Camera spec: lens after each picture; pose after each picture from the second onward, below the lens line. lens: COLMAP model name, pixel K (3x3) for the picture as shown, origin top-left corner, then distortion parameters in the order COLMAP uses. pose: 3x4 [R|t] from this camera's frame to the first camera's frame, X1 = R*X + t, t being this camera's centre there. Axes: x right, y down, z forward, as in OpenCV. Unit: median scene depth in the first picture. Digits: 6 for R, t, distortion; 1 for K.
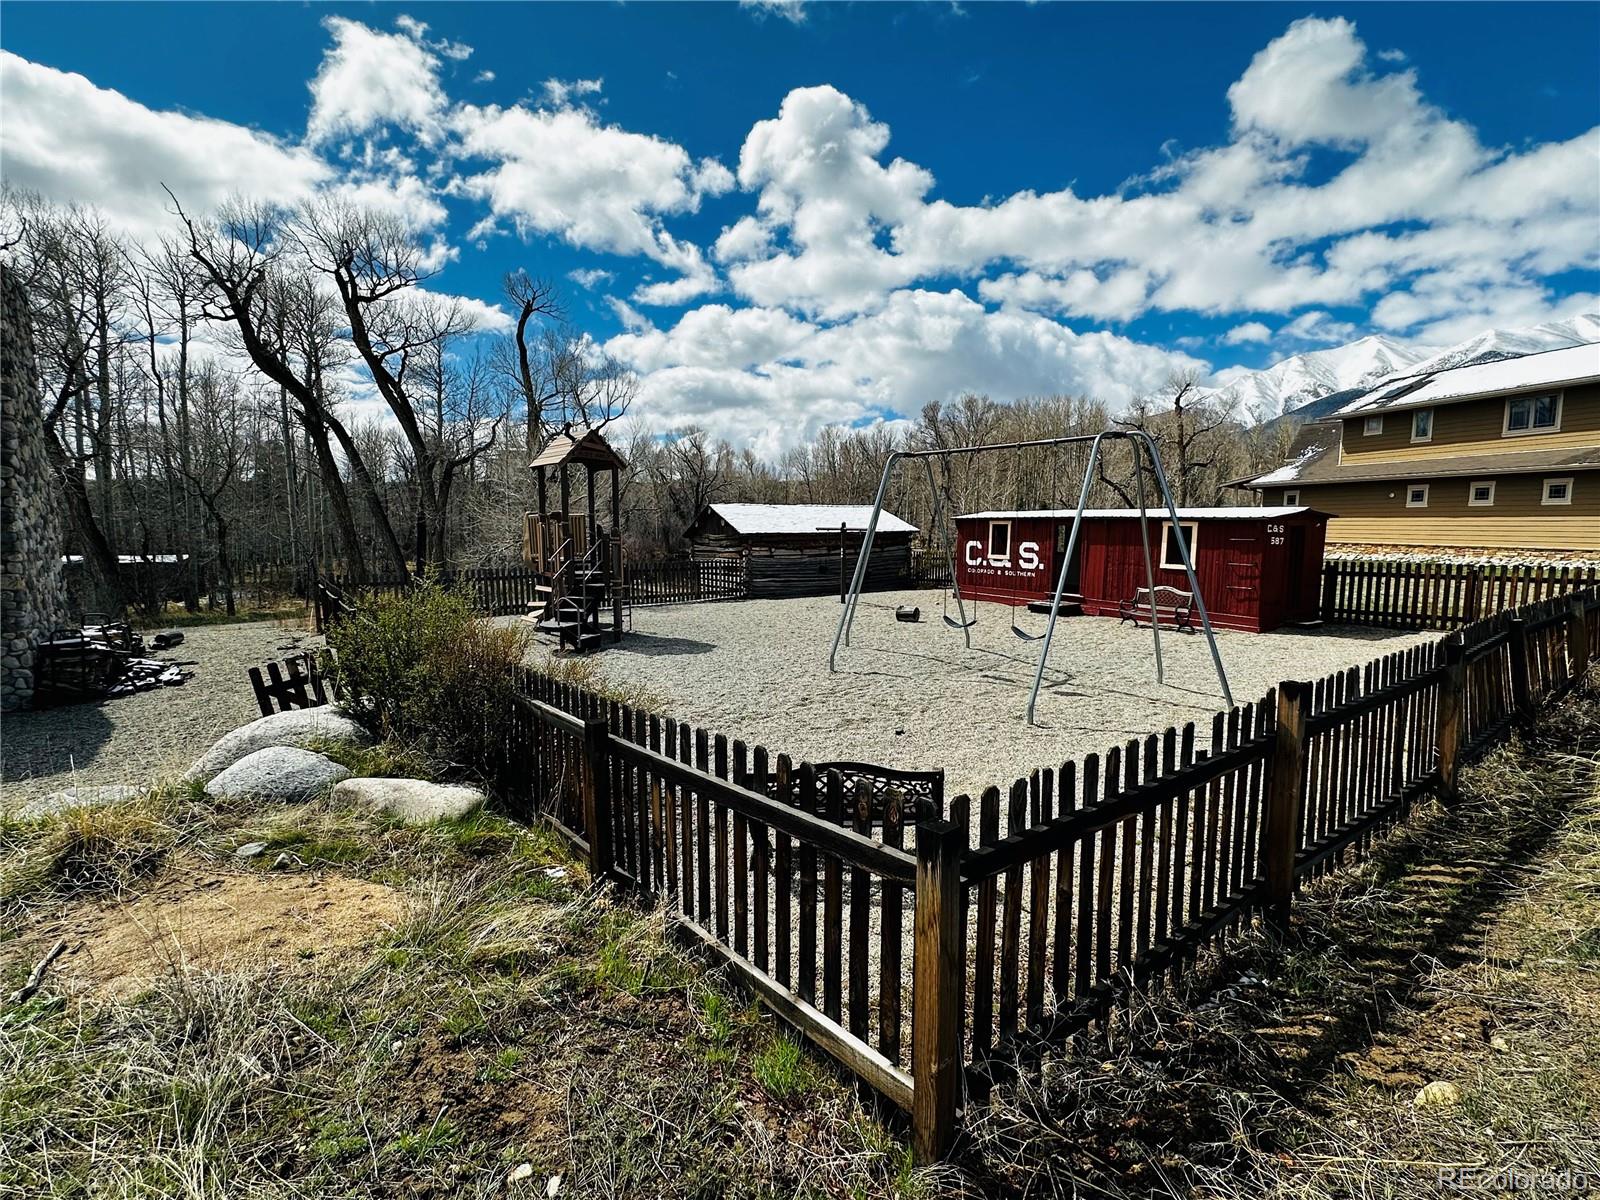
lens RADIAL K [[742.3, 0, 801.1], [0, 742.3, 600.1], [0, 0, 1]] dist [0.000464, 0.000140]
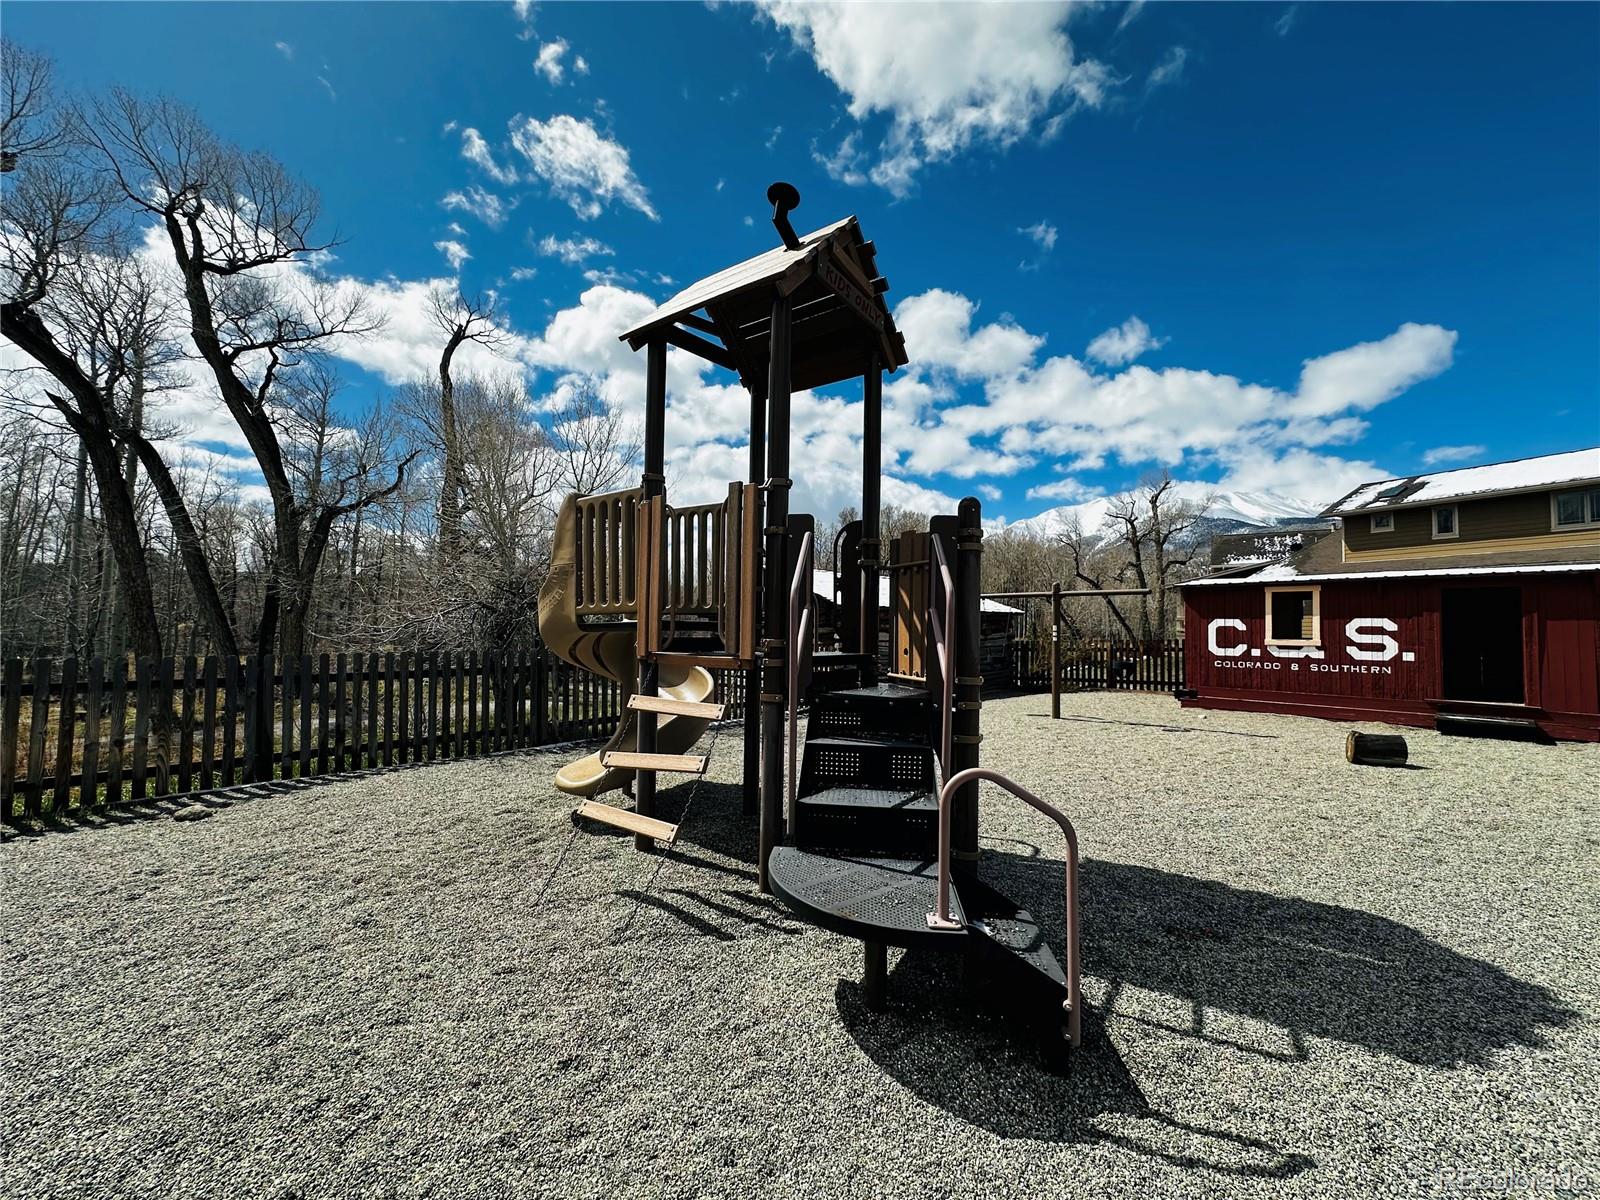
lens RADIAL K [[644.4, 0, 799.3], [0, 644.4, 598.0], [0, 0, 1]] dist [0.000879, 0.000001]
pose [[0.978934, 0.026530, 0.202448, -0.250068], [0.004572, 0.988426, -0.151636, -0.013479], [-0.204127, 0.149368, 0.967482, 0.524547]]
